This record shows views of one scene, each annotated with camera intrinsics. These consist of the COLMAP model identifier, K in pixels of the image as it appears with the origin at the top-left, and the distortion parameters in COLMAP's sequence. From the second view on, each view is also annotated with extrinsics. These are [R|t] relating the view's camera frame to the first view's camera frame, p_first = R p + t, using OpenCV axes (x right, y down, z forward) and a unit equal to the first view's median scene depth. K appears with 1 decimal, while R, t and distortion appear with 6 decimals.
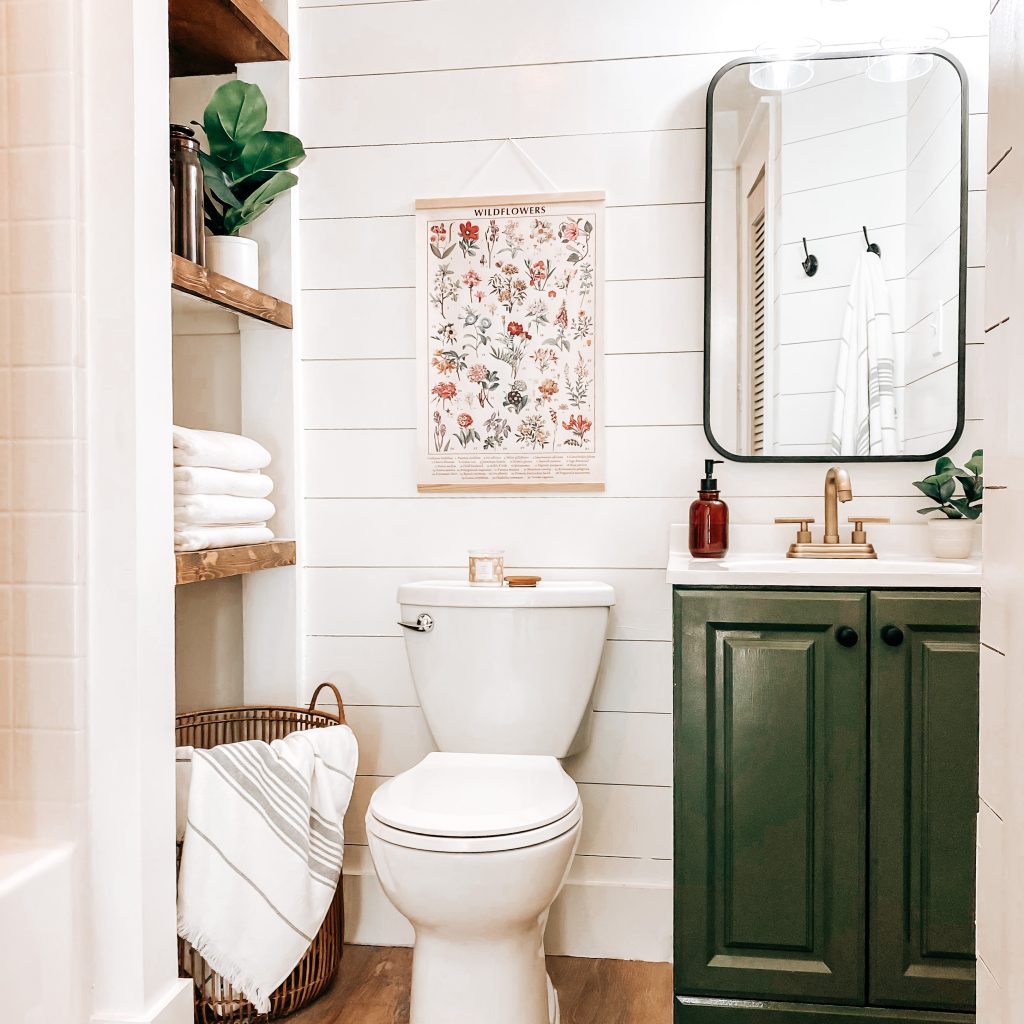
lens RADIAL K [[1100.7, 0, 523.0], [0, 1100.7, 522.4], [0, 0, 1]] dist [0.067134, 0.000000]
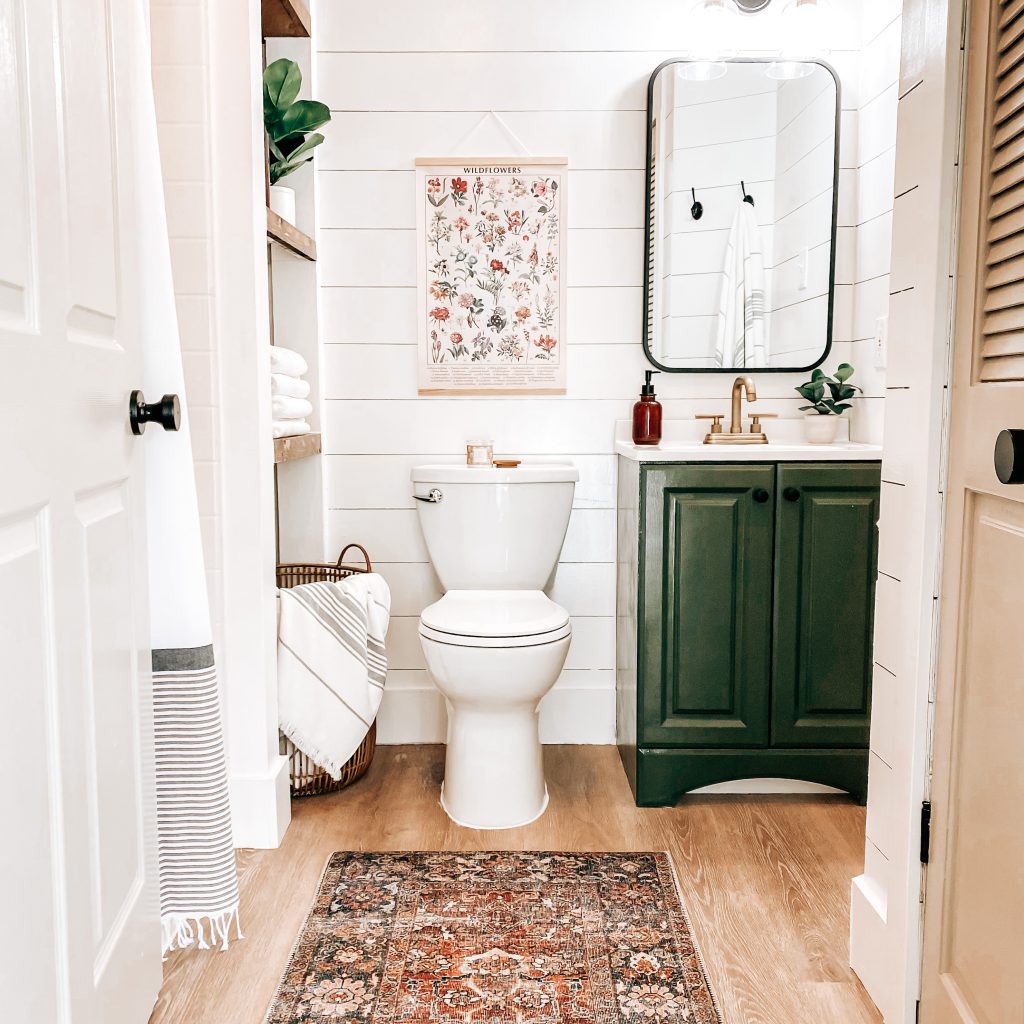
lens RADIAL K [[1060.7, 0, 511.3], [0, 1060.7, 509.1], [0, 0, 1]] dist [0.090899, 0.000000]
pose [[0.989520, -0.012727, 0.143834, -0.170571], [0.002021, 0.997231, 0.074337, 0.013390], [-0.144382, -0.073267, 0.986806, -0.235778]]
